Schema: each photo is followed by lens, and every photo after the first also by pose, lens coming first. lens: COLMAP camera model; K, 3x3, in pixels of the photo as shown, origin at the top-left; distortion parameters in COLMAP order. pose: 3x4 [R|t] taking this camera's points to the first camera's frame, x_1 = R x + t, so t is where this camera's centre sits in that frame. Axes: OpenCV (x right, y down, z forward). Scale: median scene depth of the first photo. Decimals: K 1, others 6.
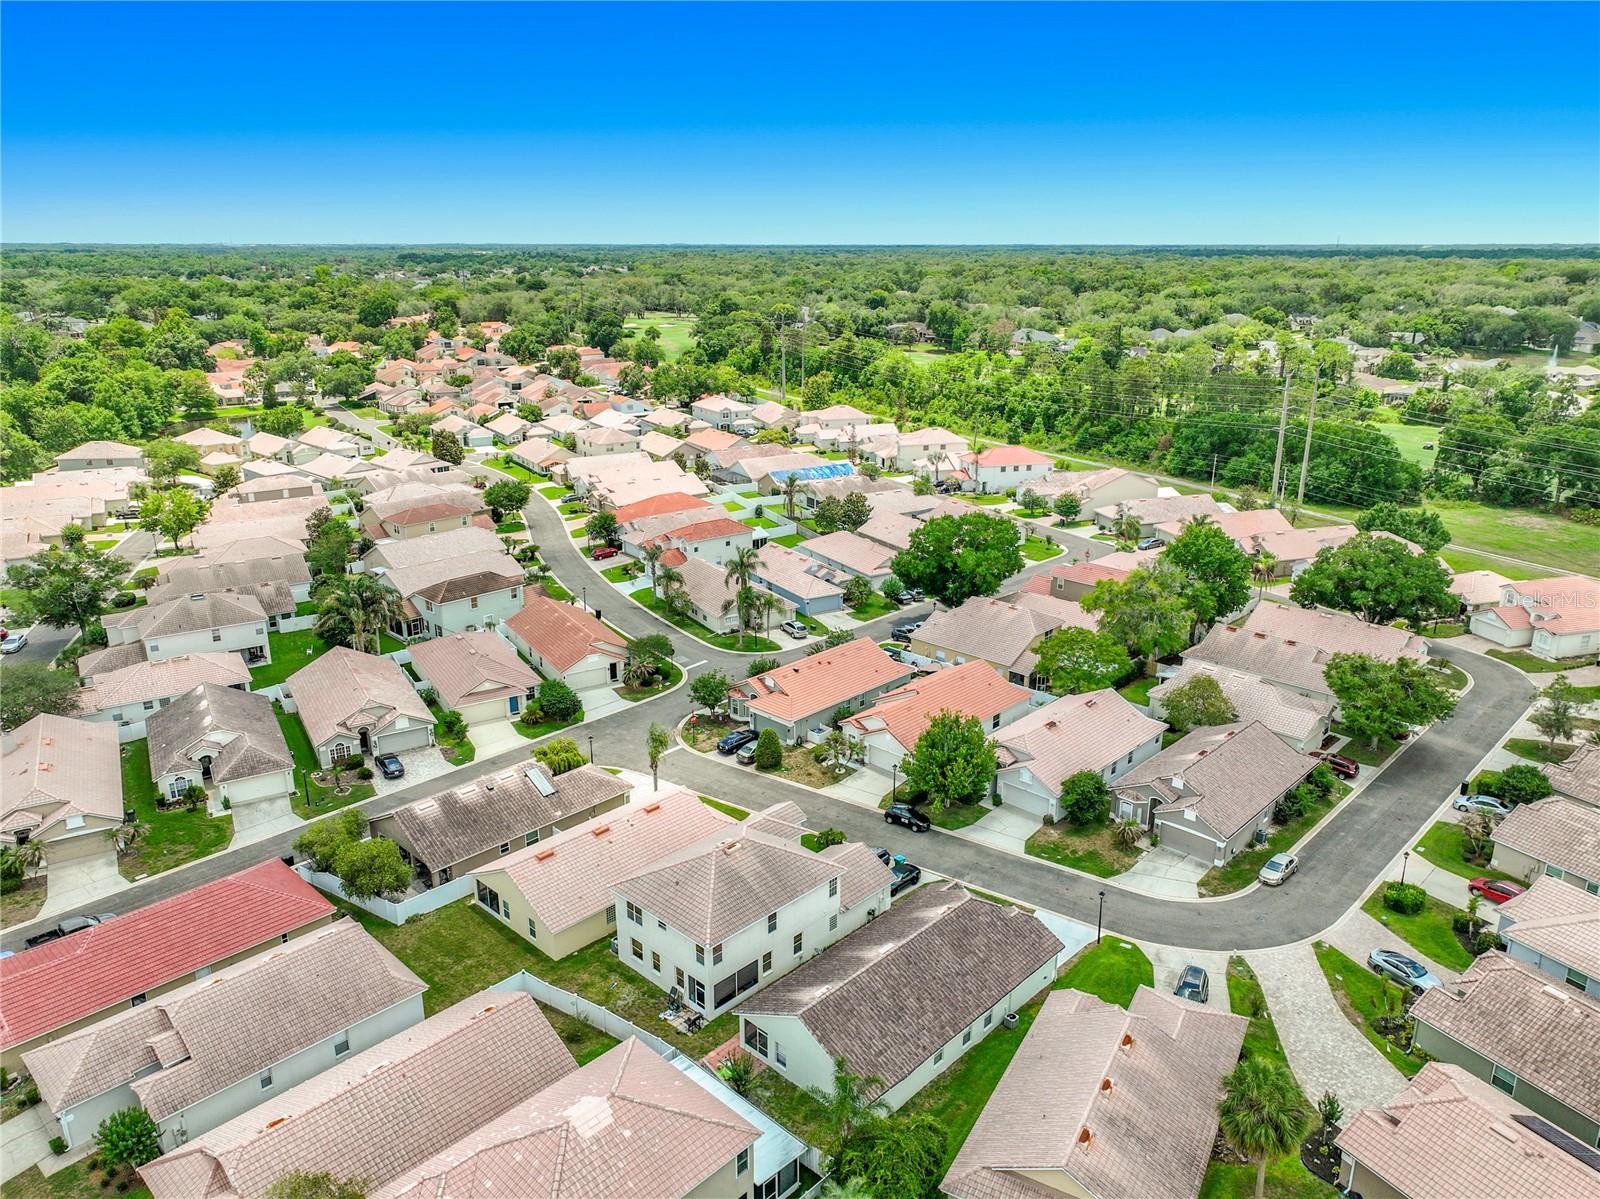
lens RADIAL K [[1129.2, 0, 808.6], [0, 1129.2, 598.4], [0, 0, 1]] dist [0.006405, 0.003838]
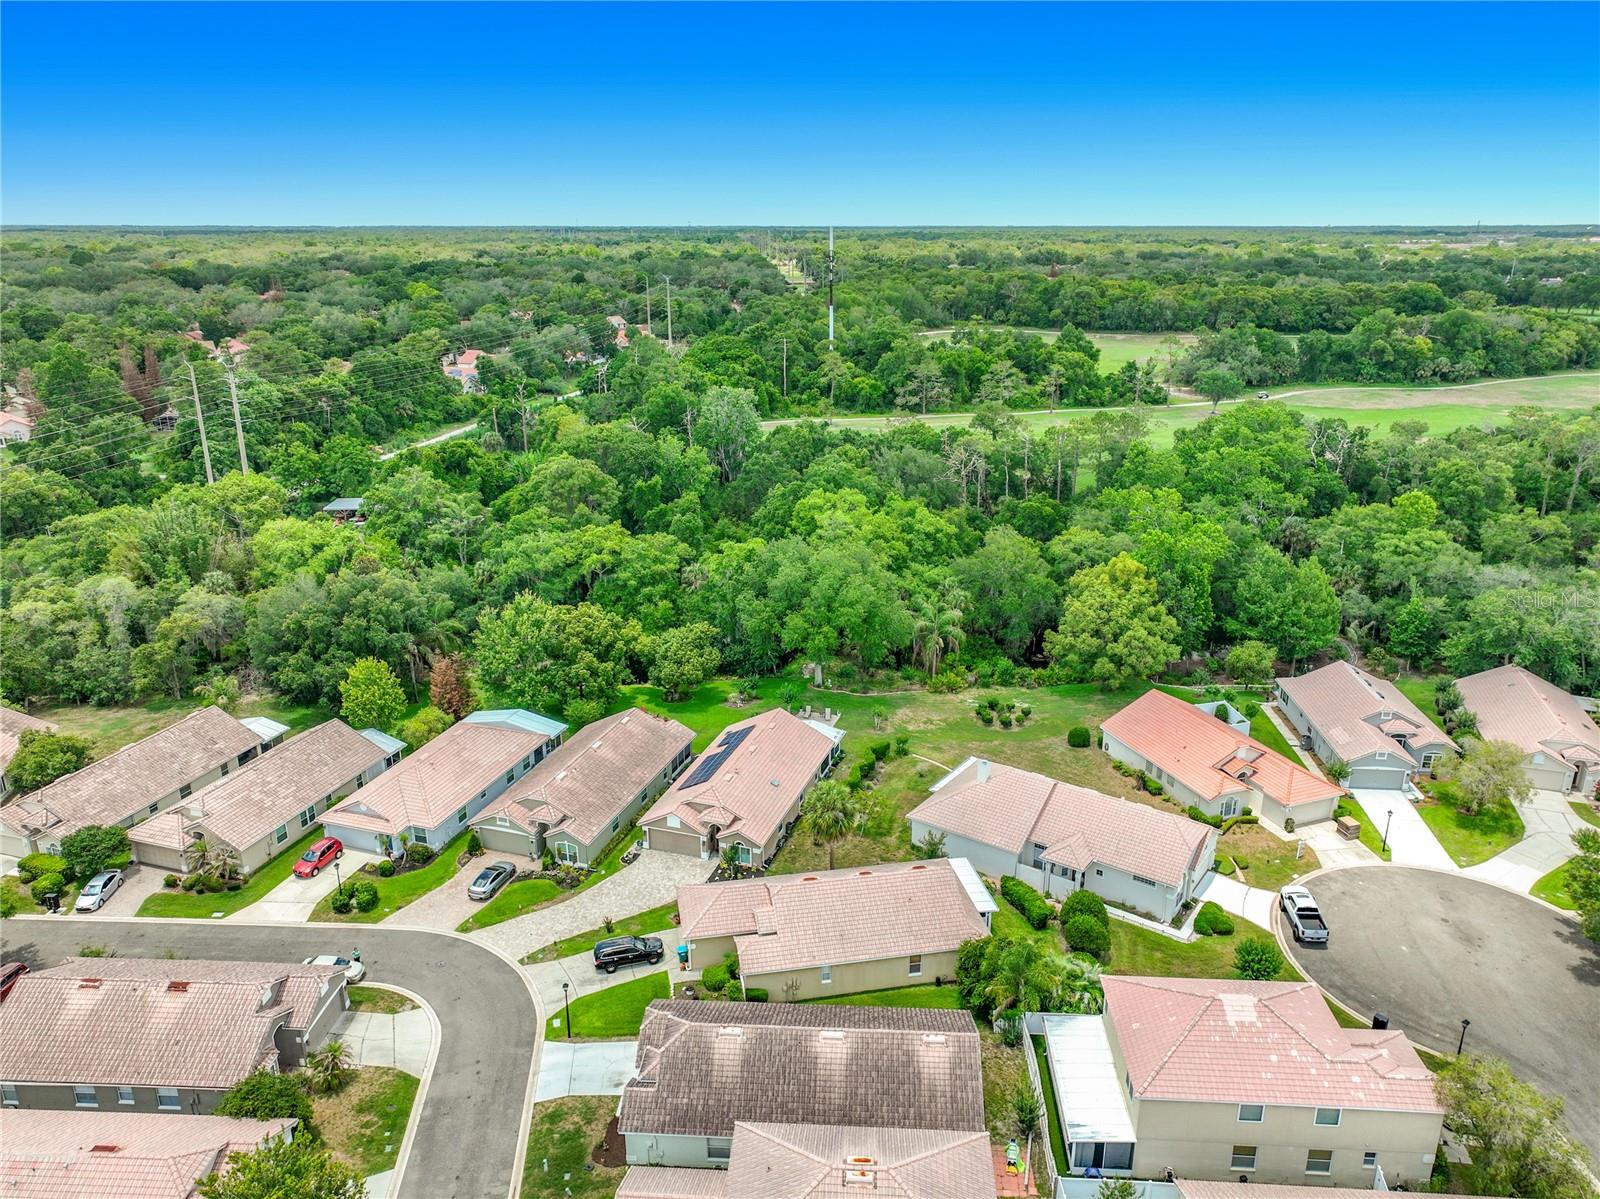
lens RADIAL K [[1129.2, 0, 808.6], [0, 1129.2, 598.4], [0, 0, 1]] dist [0.006405, 0.003838]
pose [[-0.651371, -0.243908, 0.718488, -0.297164], [0.229821, 0.839021, 0.493179, -0.269715], [-0.723117, 0.486366, -0.490459, 0.770801]]
